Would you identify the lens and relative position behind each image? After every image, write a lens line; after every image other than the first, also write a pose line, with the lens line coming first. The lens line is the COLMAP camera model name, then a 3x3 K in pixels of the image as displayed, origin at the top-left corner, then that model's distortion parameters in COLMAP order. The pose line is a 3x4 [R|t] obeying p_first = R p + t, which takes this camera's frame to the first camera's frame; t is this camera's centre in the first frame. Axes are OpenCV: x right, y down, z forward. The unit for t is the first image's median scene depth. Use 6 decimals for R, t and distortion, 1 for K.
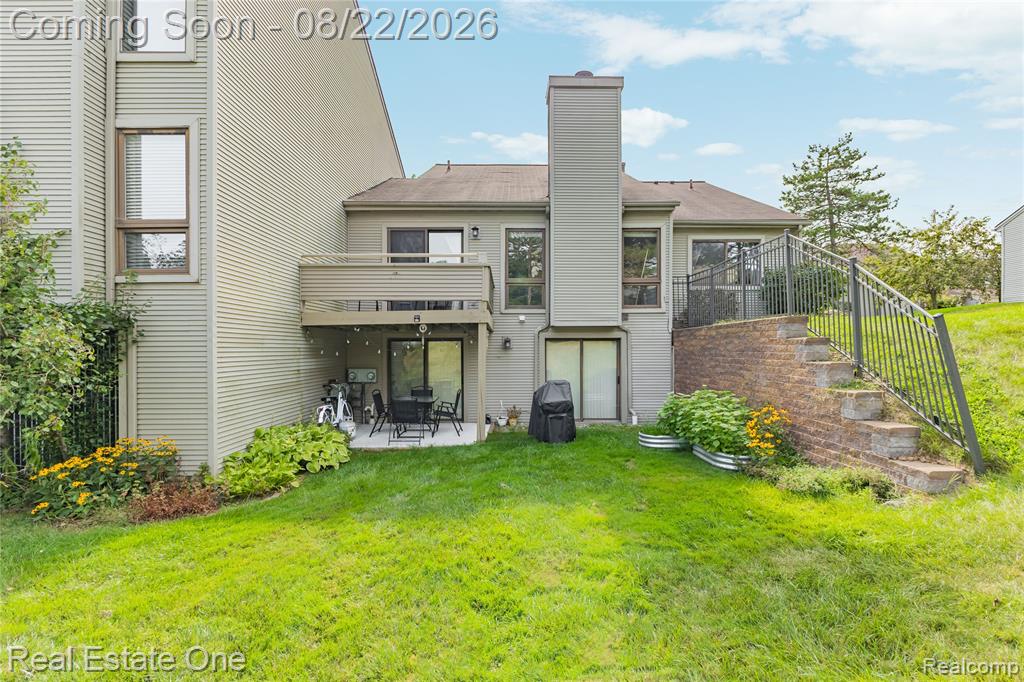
lens RADIAL K [[481.7, 0, 512.0], [0, 481.7, 341.0], [0, 0, 1]] dist [0.014987, -0.000068]
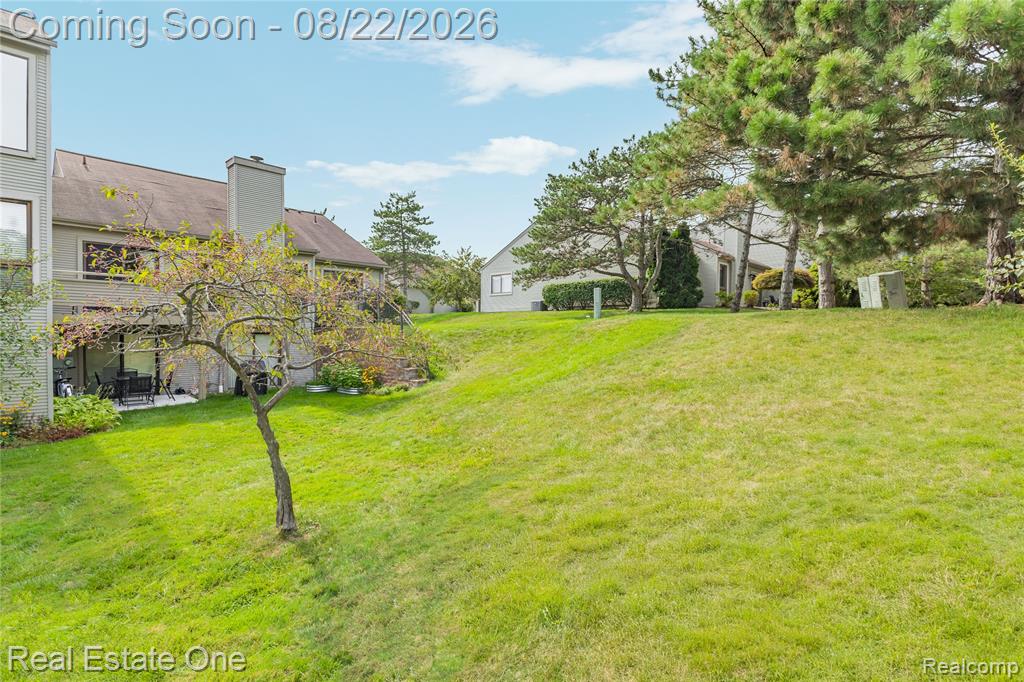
lens RADIAL K [[527.9, 0, 512.0], [0, 527.9, 341.0], [0, 0, 1]] dist [0.002824, 0.000172]
pose [[0.715811, -0.006911, 0.698259, -0.212879], [-0.014578, 0.999585, 0.024839, -0.016768], [-0.698141, -0.027959, 0.715414, -0.362157]]
